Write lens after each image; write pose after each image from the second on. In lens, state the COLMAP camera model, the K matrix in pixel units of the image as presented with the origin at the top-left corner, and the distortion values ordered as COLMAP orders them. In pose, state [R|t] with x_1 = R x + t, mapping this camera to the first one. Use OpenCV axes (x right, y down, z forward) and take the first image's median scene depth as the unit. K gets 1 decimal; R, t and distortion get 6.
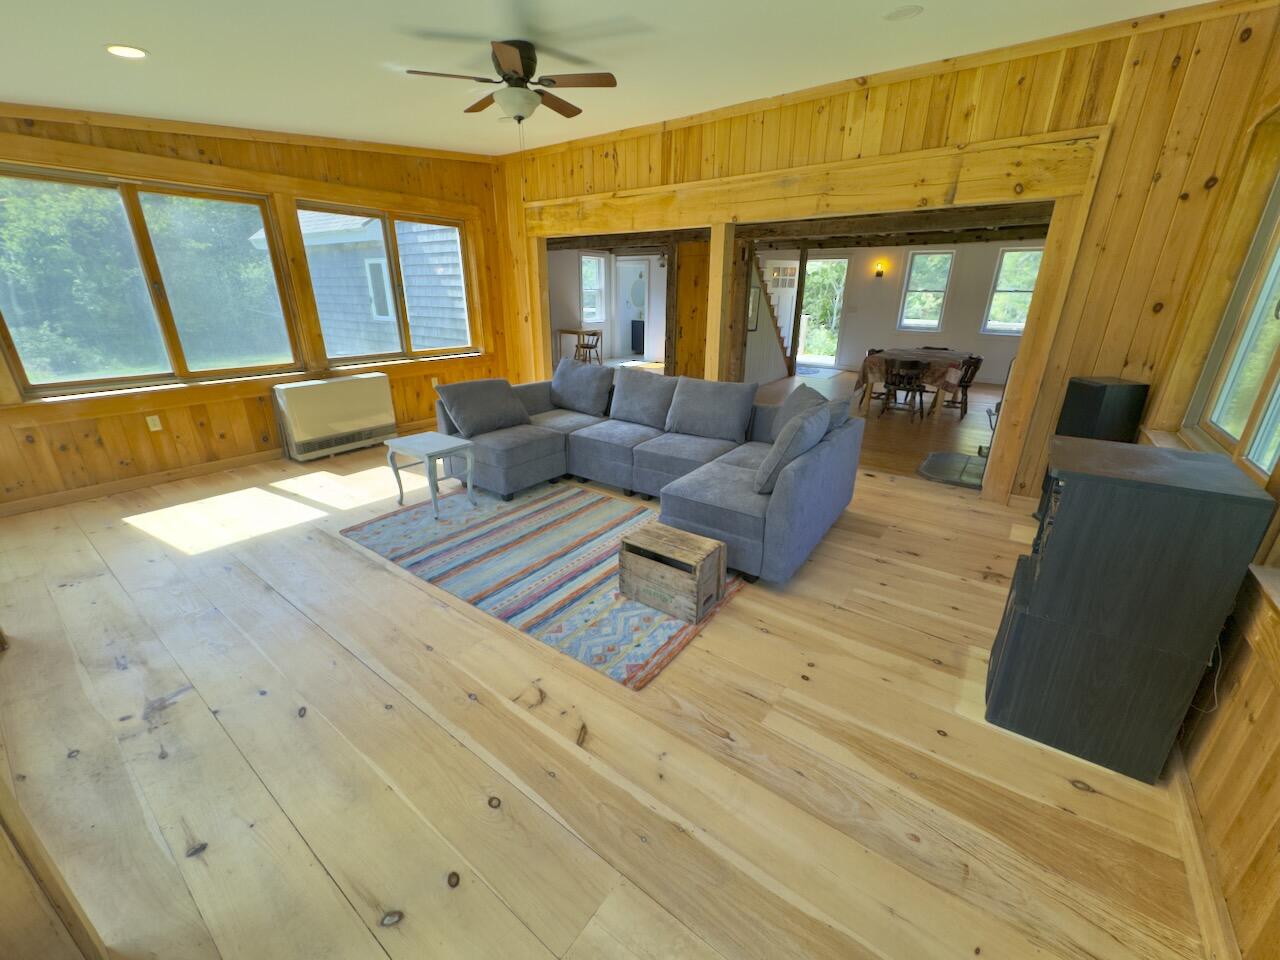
lens RADIAL K [[512.6, 0, 640.0], [0, 512.6, 480.0], [0, 0, 1]] dist [0.000674, -0.000144]
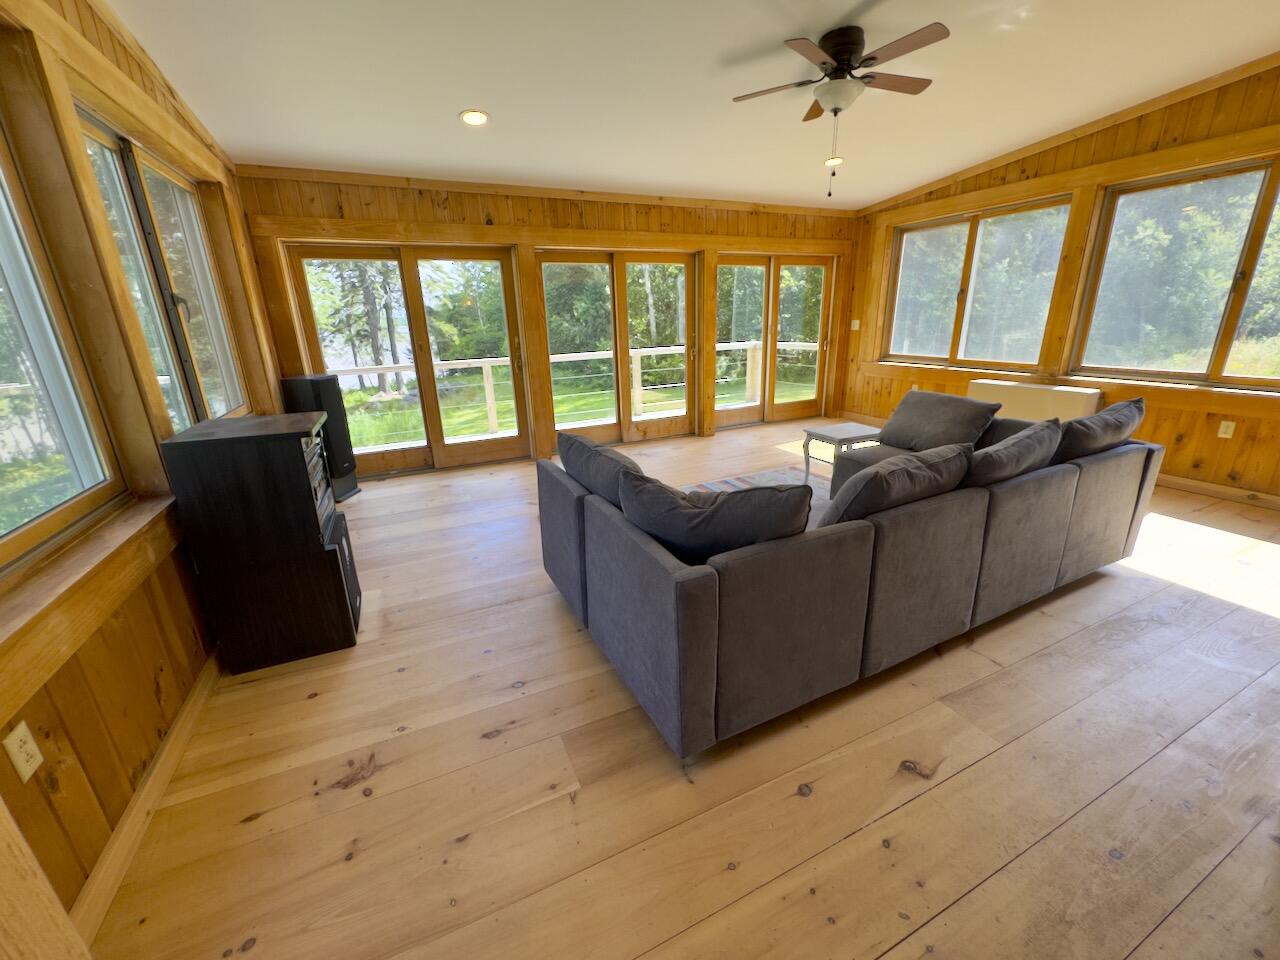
lens RADIAL K [[512.6, 0, 640.0], [0, 512.6, 480.0], [0, 0, 1]] dist [0.000674, -0.000144]
pose [[-0.479719, 0.276104, -0.832848, 0.865955], [-0.275995, 0.853534, 0.441935, -0.405649], [0.832885, 0.441866, -0.333253, 1.223369]]
